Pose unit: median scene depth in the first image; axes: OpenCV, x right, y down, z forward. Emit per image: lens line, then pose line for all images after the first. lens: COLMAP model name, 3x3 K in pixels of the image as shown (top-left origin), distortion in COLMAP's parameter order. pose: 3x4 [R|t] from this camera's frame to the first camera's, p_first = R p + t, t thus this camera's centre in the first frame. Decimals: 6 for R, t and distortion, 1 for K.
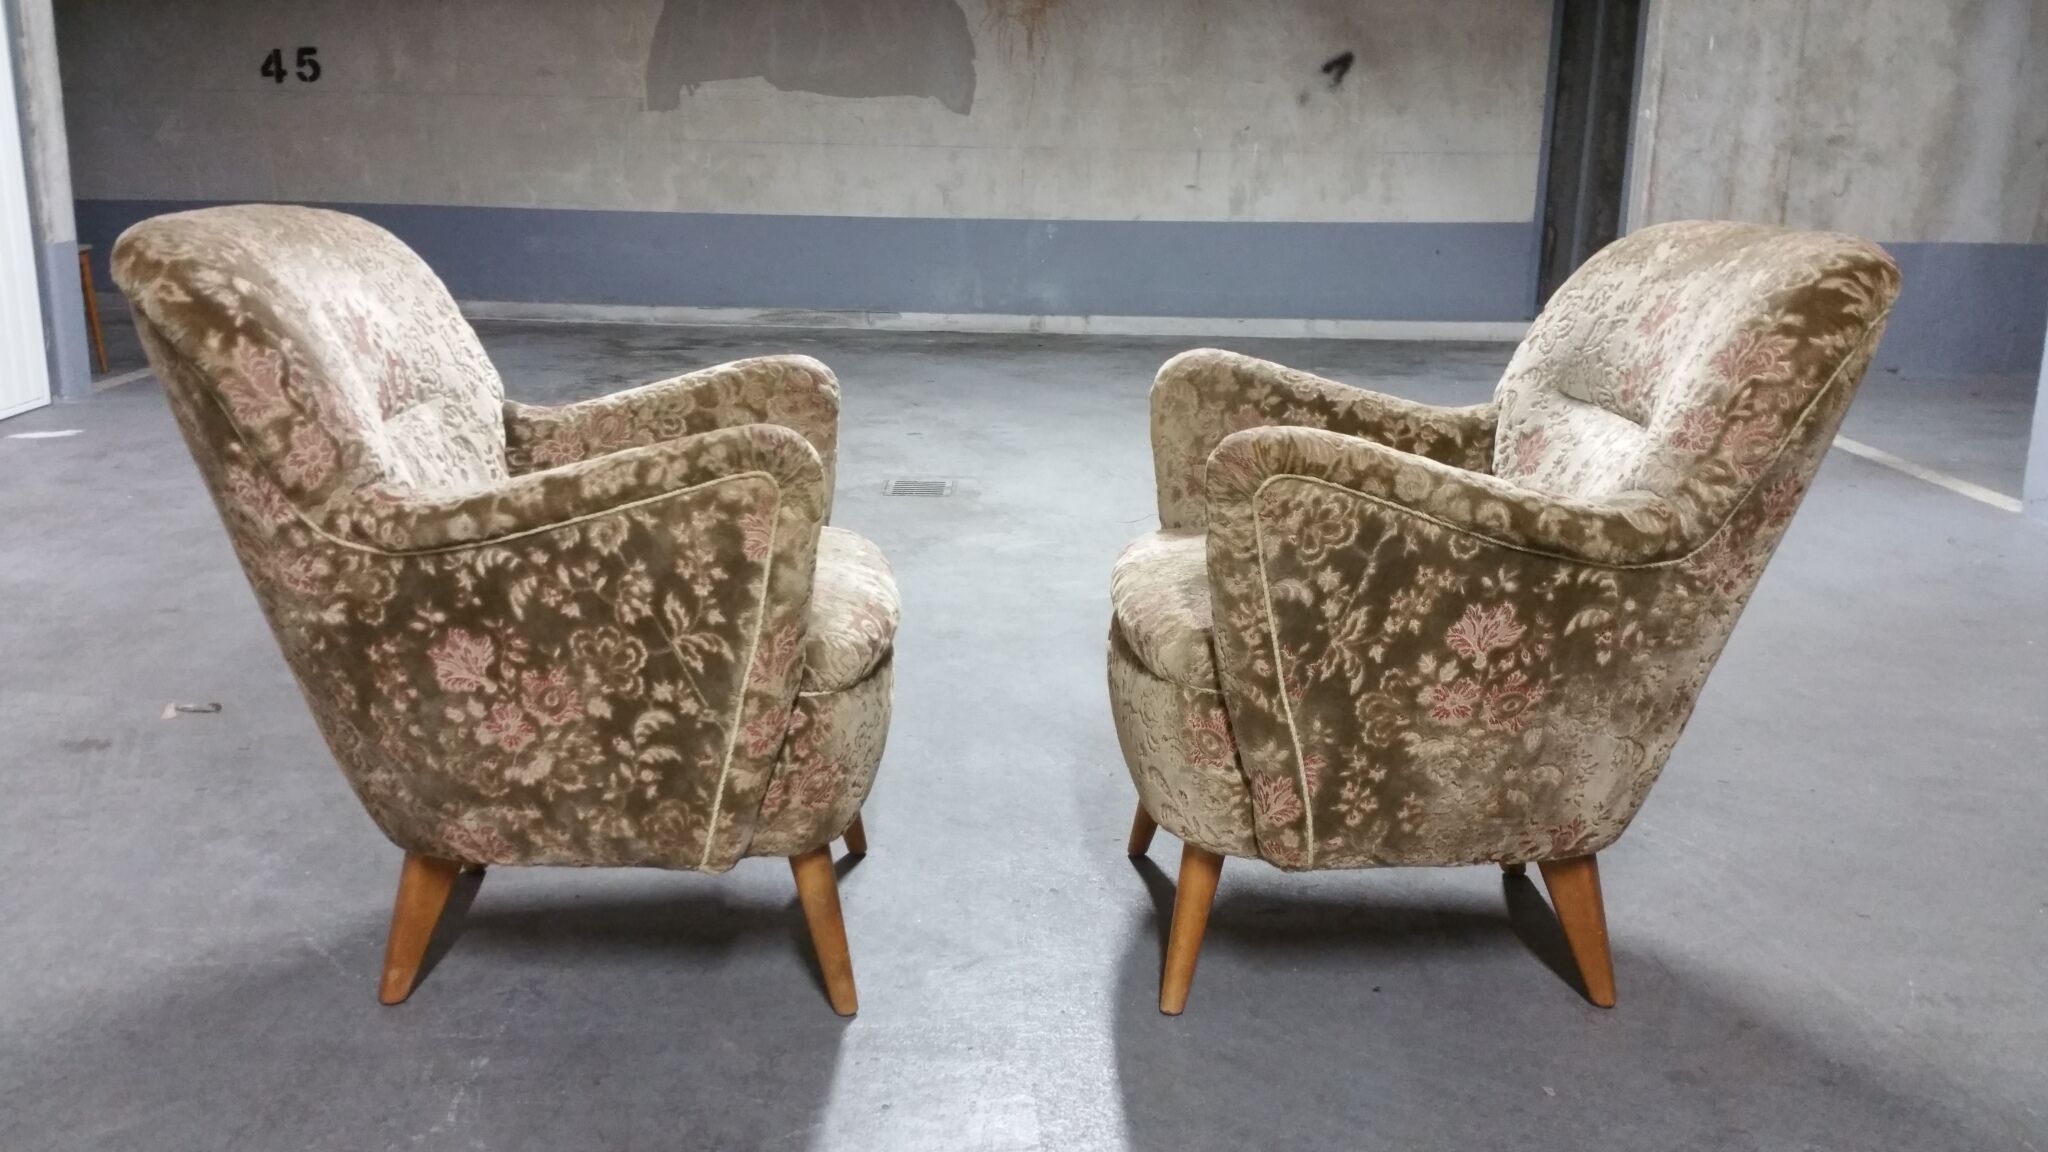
lens RADIAL K [[1836.4, 0, 1013.4], [0, 1836.4, 611.1], [0, 0, 1]] dist [0.154692, -0.318023]
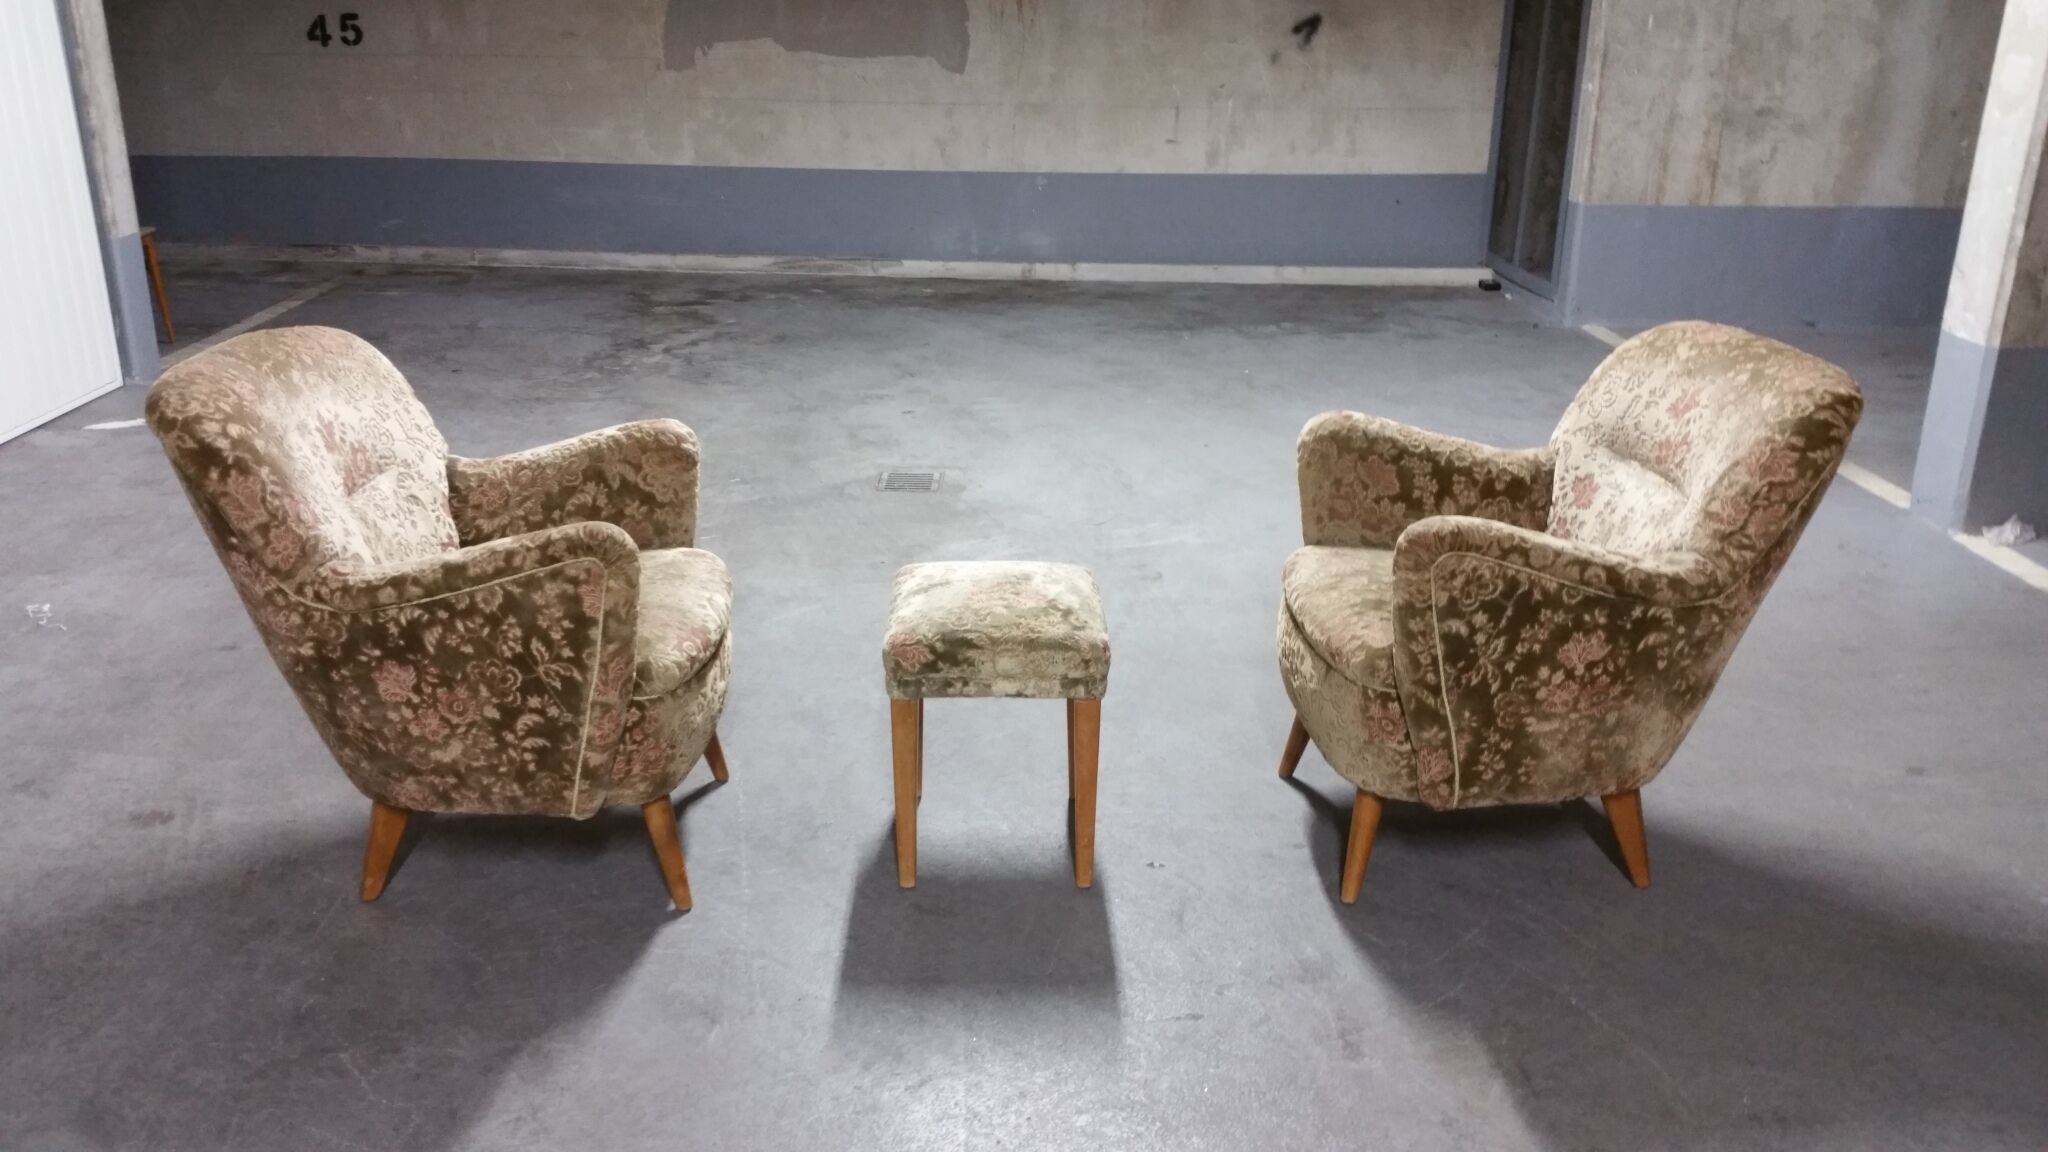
lens RADIAL K [[1616.9, 0, 983.7], [0, 1616.9, 590.5], [0, 0, 1]] dist [0.069384, -0.156950]
pose [[0.999609, -0.025105, 0.012346, -0.234231], [0.023964, 0.996075, 0.085212, -0.157216], [-0.014437, -0.084883, 0.996286, -0.270524]]
